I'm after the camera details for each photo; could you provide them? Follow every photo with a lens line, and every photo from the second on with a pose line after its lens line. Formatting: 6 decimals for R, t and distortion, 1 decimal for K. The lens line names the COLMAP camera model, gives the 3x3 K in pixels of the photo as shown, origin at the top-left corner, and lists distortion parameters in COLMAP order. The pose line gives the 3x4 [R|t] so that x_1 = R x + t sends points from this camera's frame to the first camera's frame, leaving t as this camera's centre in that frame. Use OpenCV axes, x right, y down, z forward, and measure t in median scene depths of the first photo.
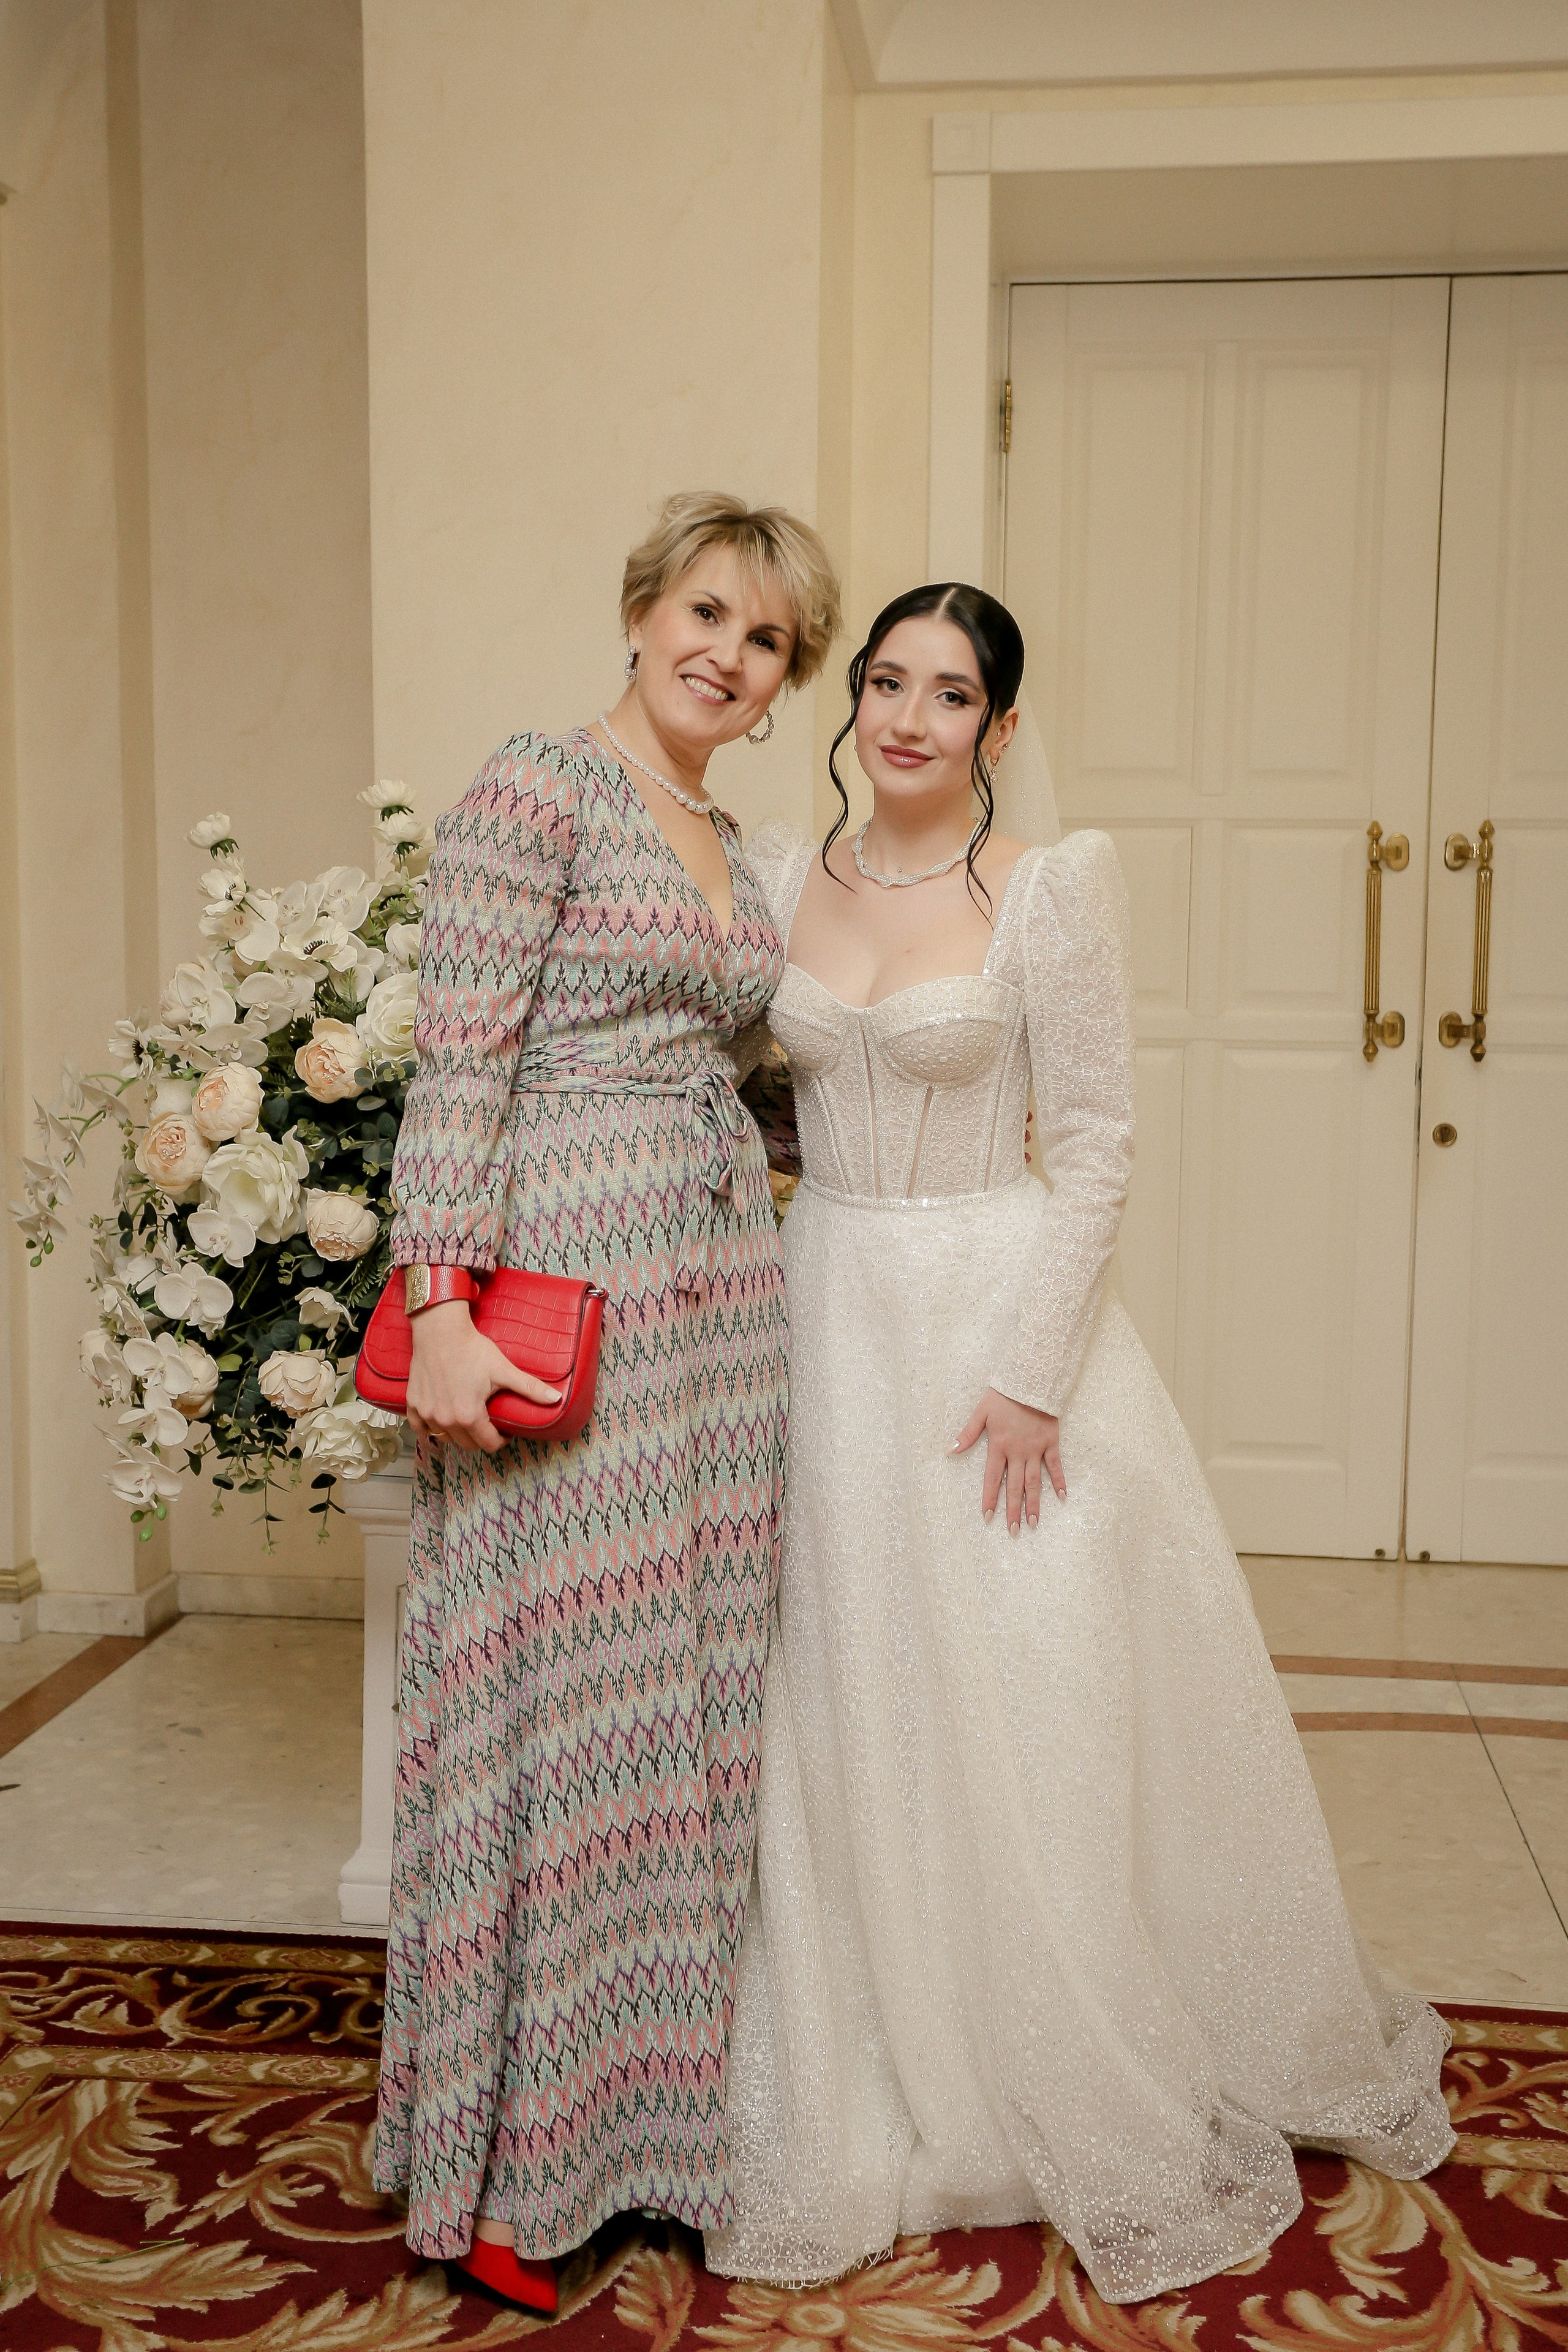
lens RADIAL K [[2608.8, 0, 792.0], [0, 2608.8, 1167.1], [0, 0, 1]] dist [0.006850, 0.139234]
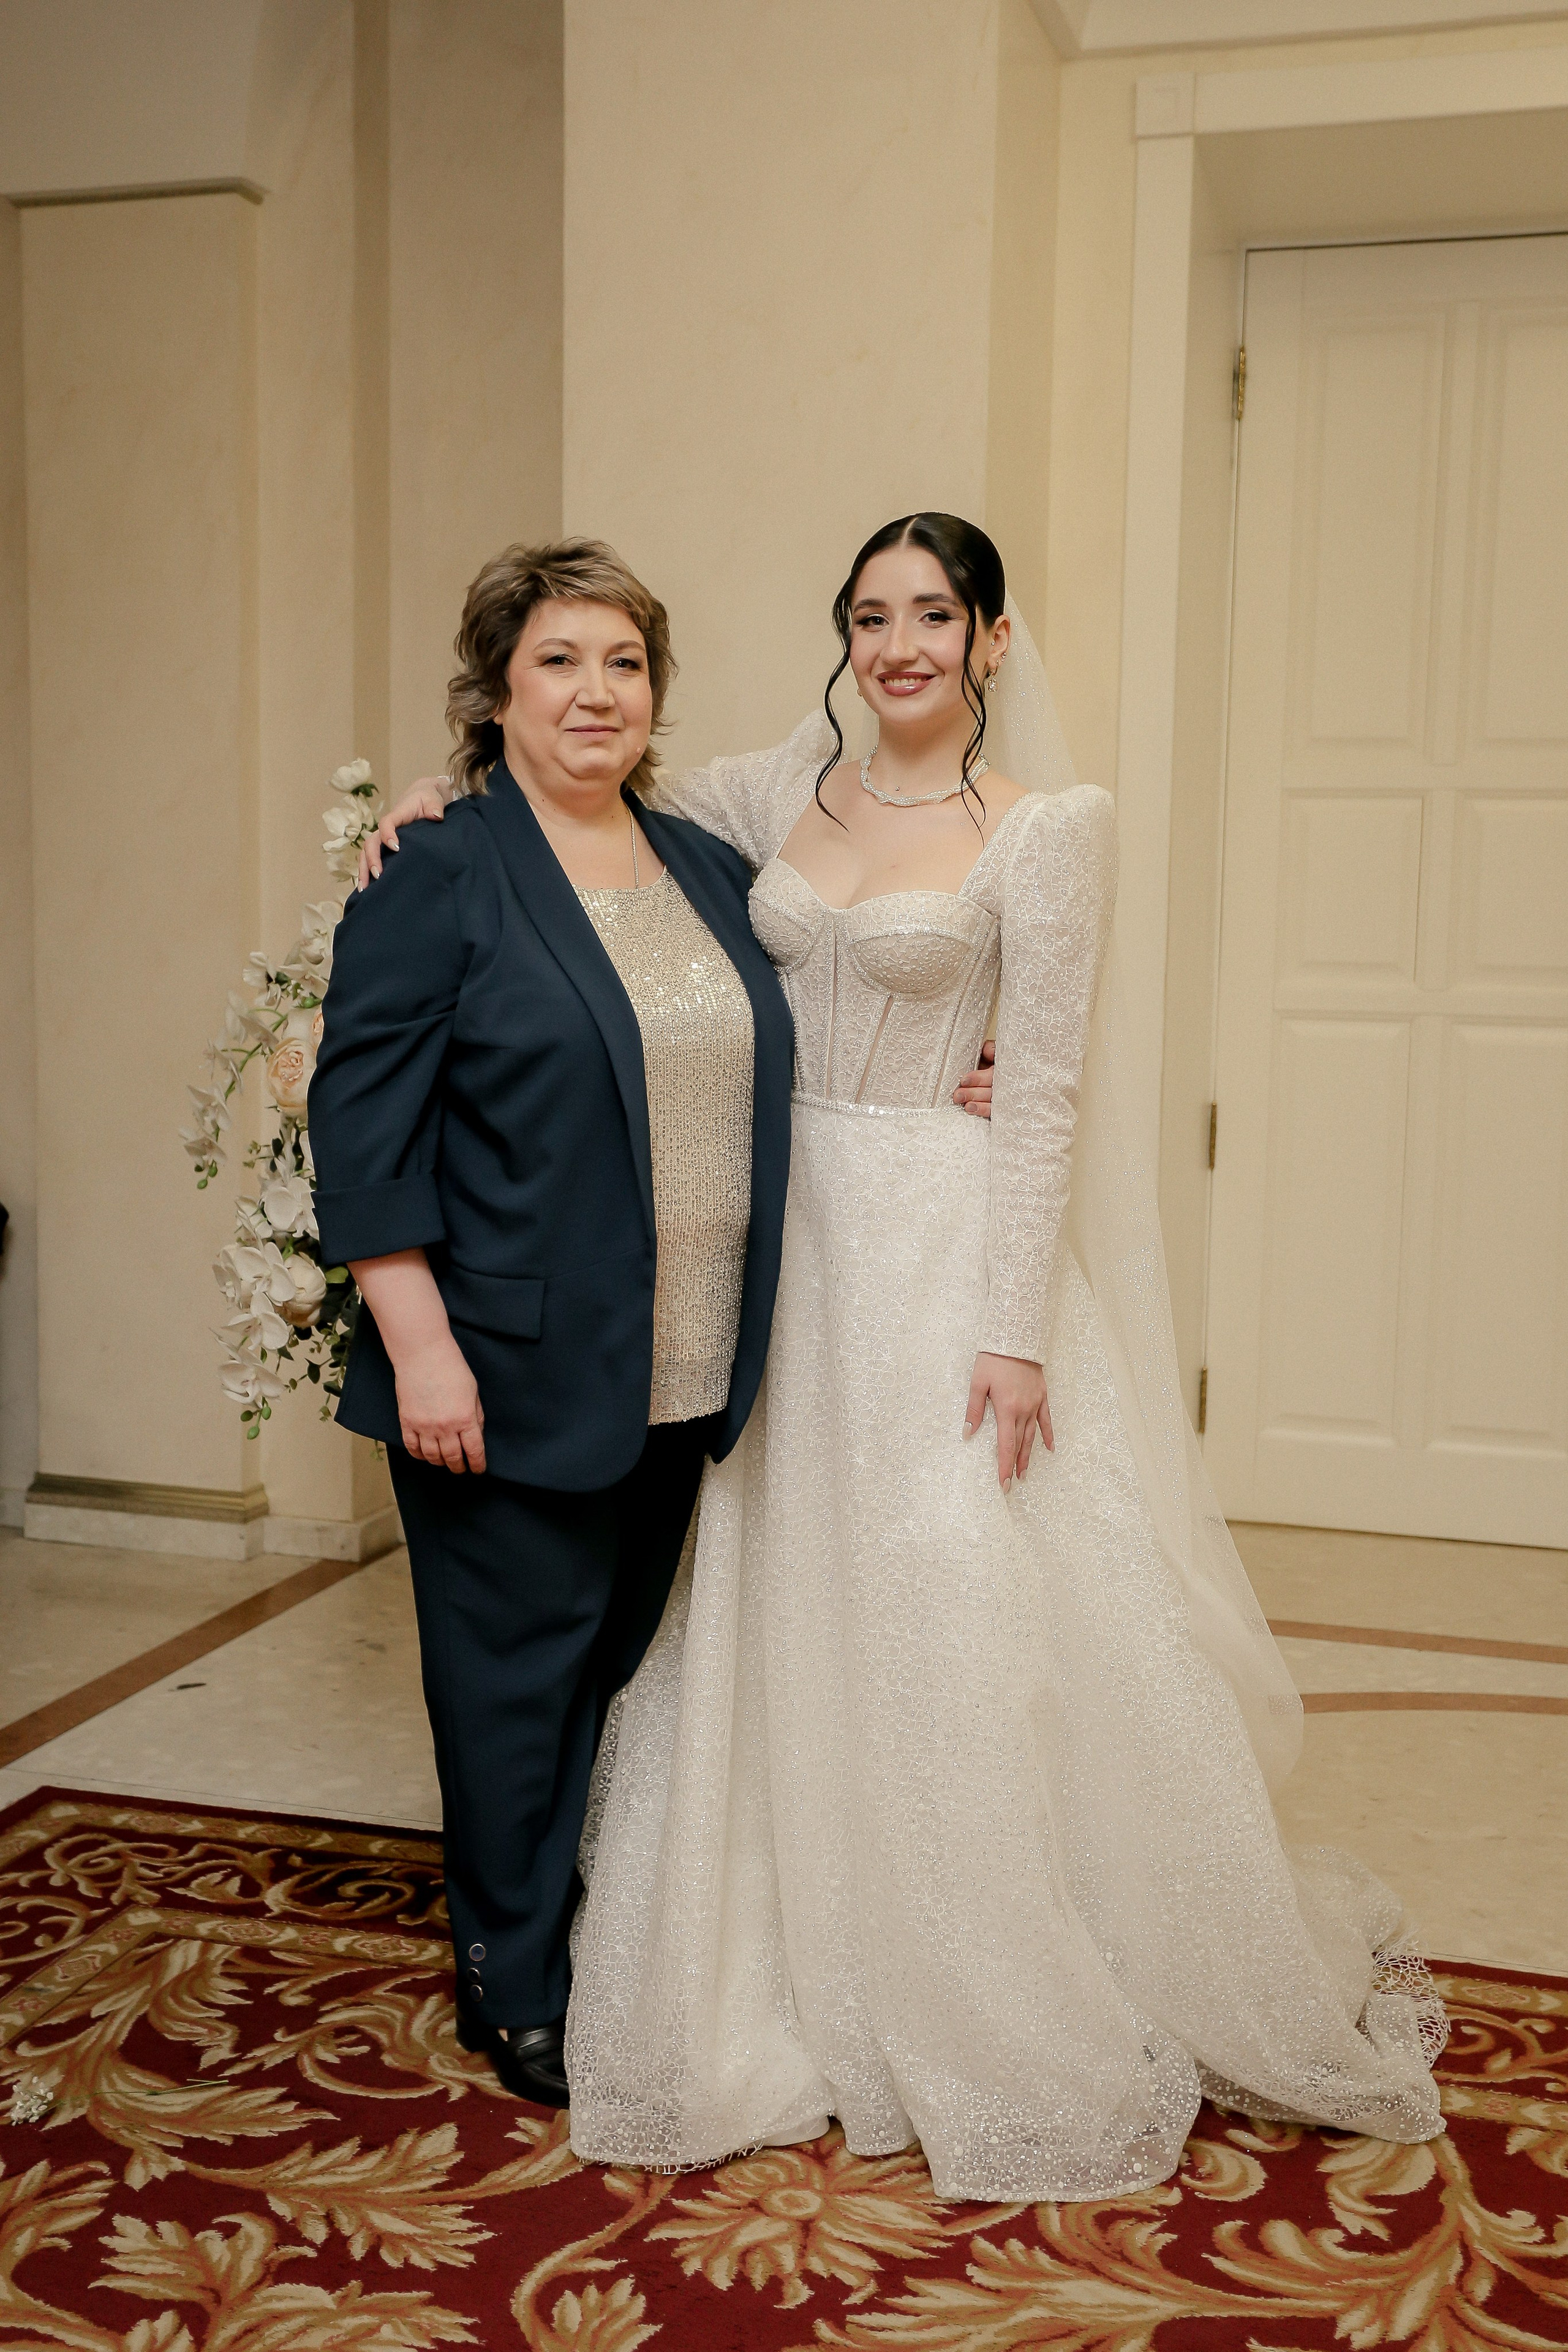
lens RADIAL K [[2607.6, 0, 790.5], [0, 2607.6, 1166.0], [0, 0, 1]] dist [0.001481, 0.143473]
pose [[0.987043, 0.024735, -0.158535, 0.132568], [-0.025379, 0.999676, -0.002036, 0.028467], [0.158433, 0.006033, 0.987351, -0.012917]]
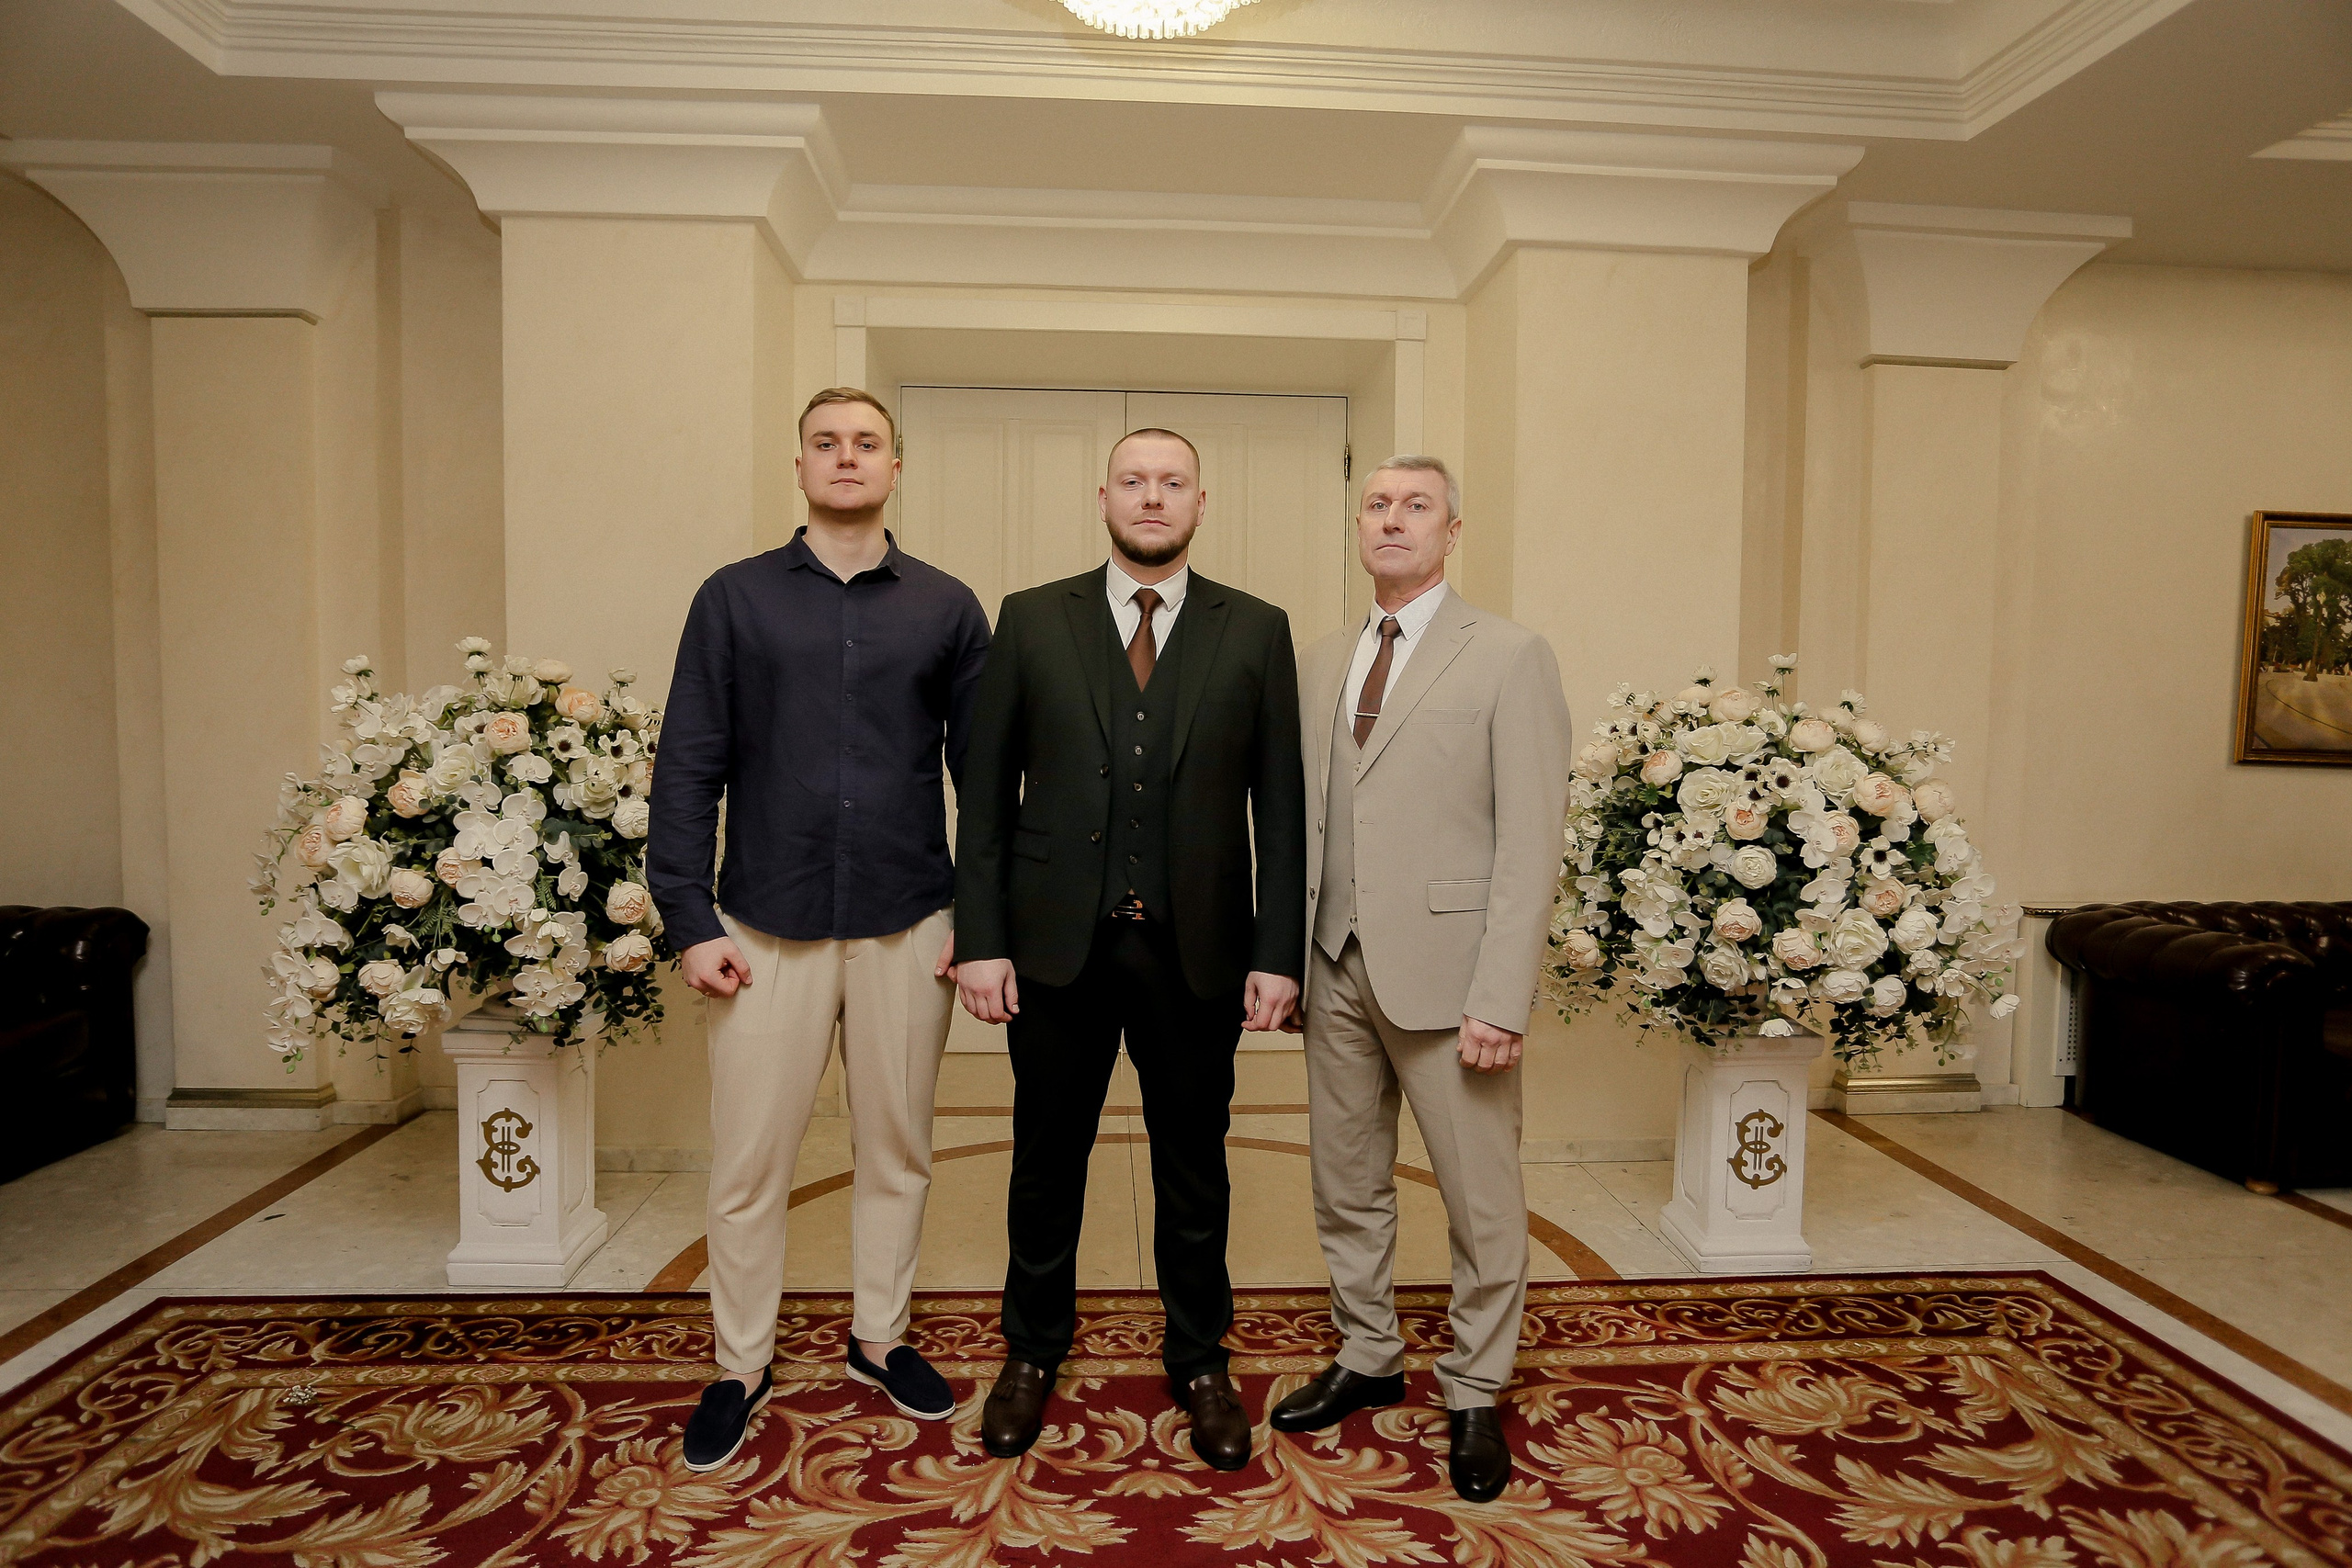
lens RADIAL K [[1349.8, 0, 1180.7], [0, 1349.8, 790.5], [0, 0, 1]] dist [-0.061157, 0.033731]
pose [[0.983099, -0.010594, 0.182767, 0.171595], [0.018738, 0.998904, -0.042890, 0.004894], [-0.182112, 0.045590, 0.982220, 0.027930]]
